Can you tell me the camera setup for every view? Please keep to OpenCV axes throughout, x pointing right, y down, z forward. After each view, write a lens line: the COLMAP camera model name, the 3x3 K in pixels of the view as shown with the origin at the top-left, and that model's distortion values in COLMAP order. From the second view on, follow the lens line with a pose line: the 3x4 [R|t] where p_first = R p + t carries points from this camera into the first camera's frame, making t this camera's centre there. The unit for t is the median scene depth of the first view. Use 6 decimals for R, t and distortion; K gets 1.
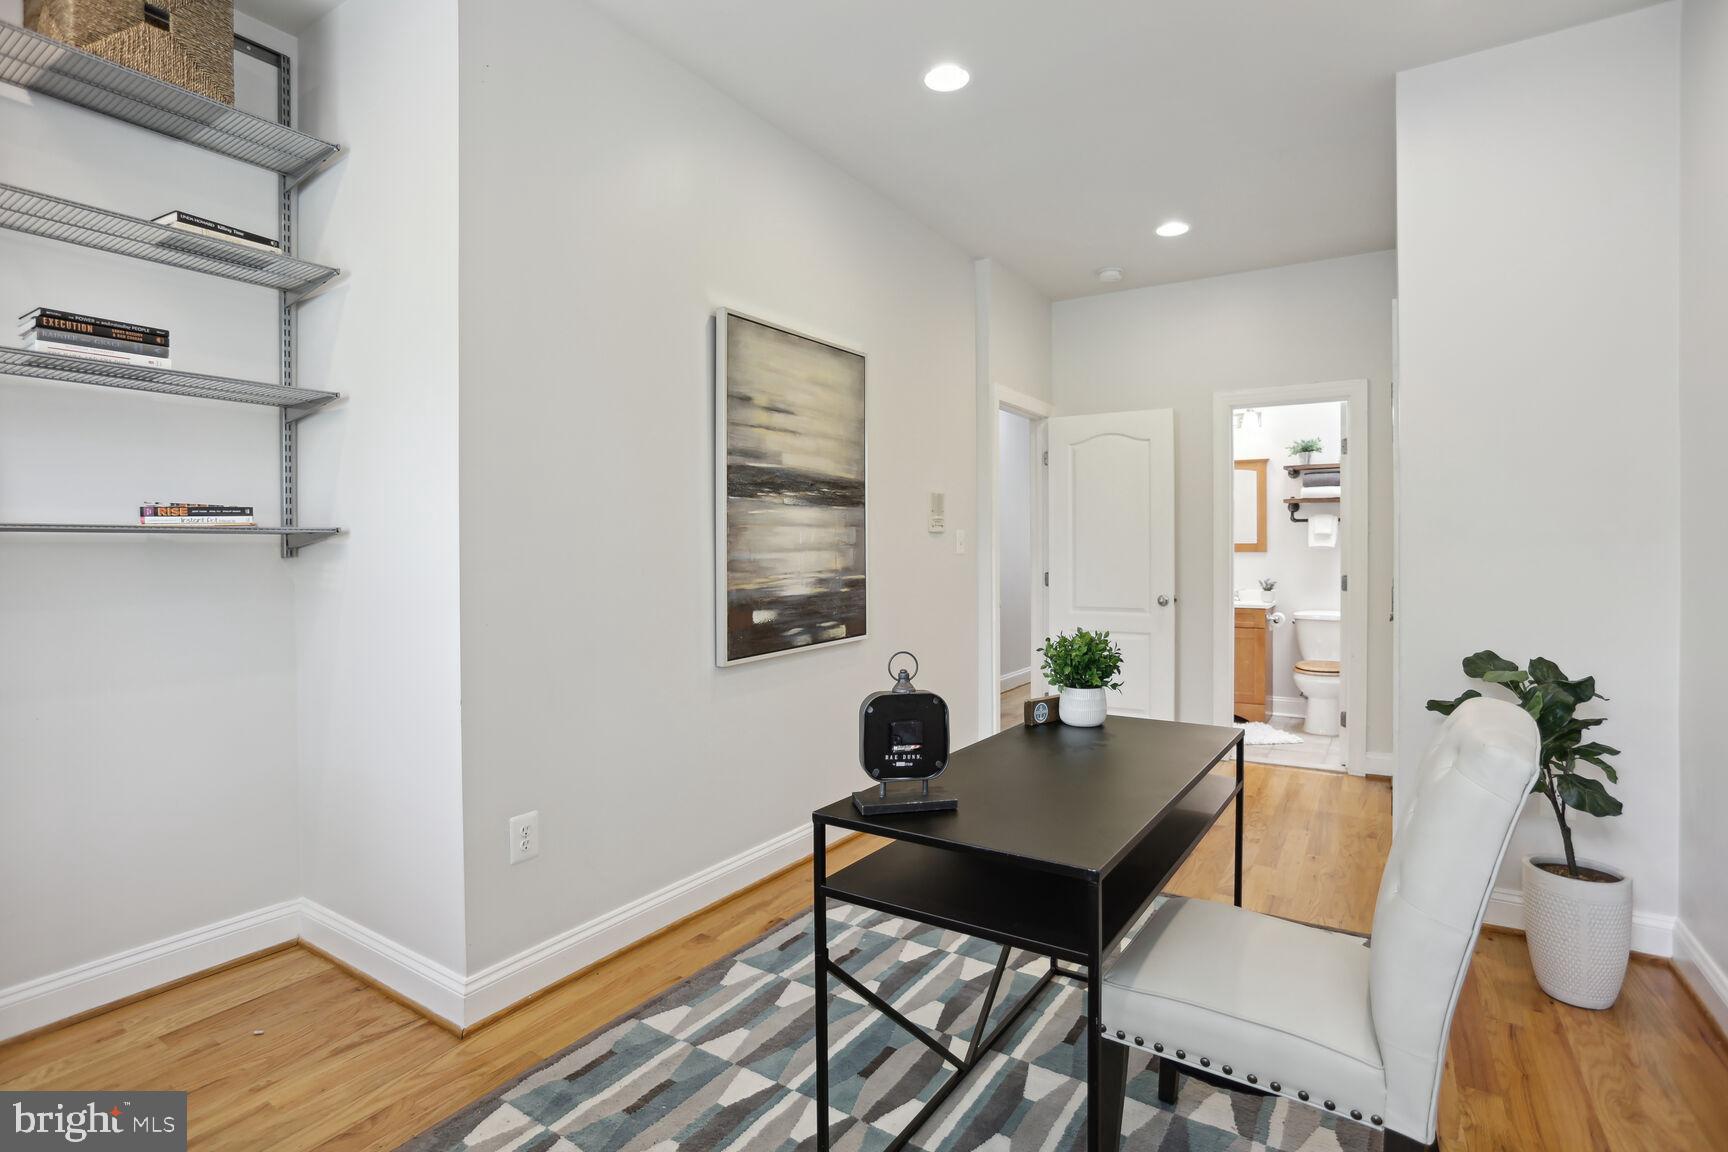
lens RADIAL K [[857.3, 0, 858.0], [0, 857.3, 568.3], [0, 0, 1]] dist [-0.017583, 0.000876]
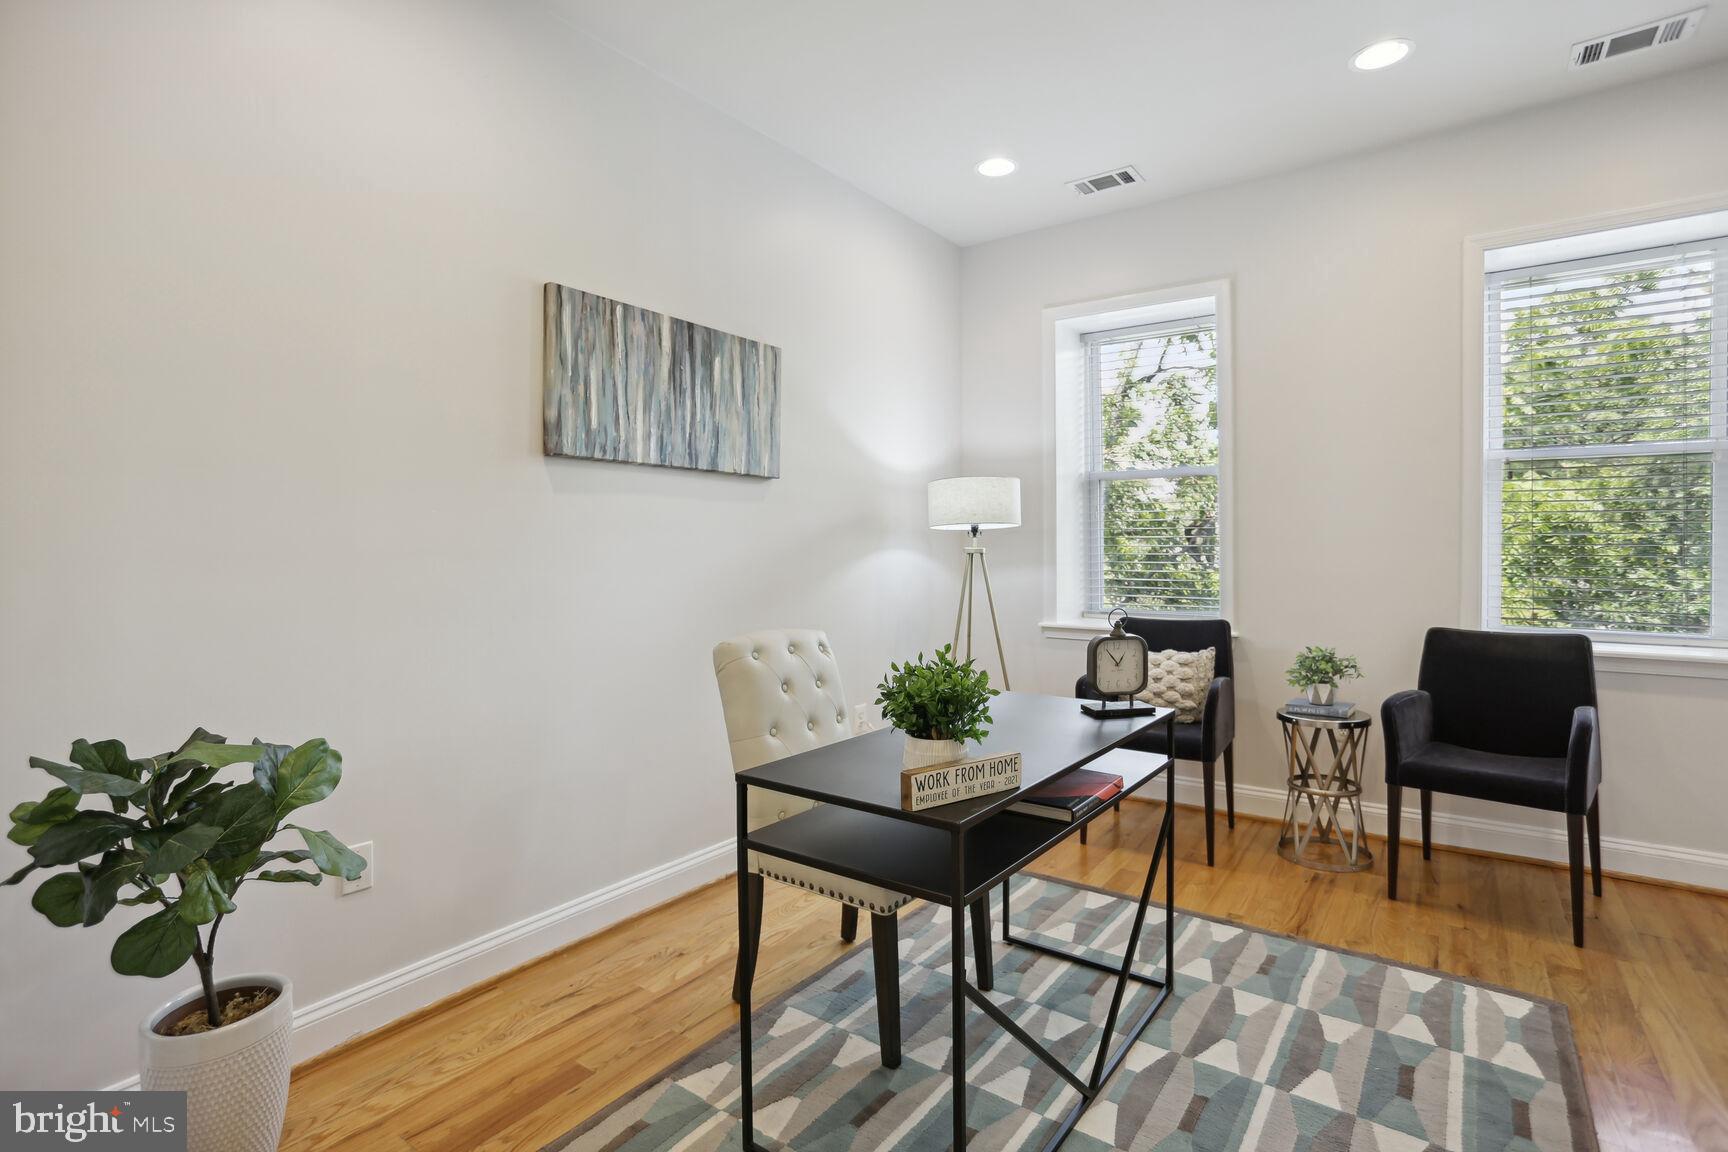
lens RADIAL K [[843.5, 0, 865.1], [0, 843.5, 542.7], [0, 0, 1]] dist [-0.057126, 0.031883]
pose [[-0.999104, 0.015985, 0.039197, 0.206737], [0.016652, 0.999721, 0.016756, -0.023918], [-0.038918, 0.017394, -0.999091, 1.195190]]
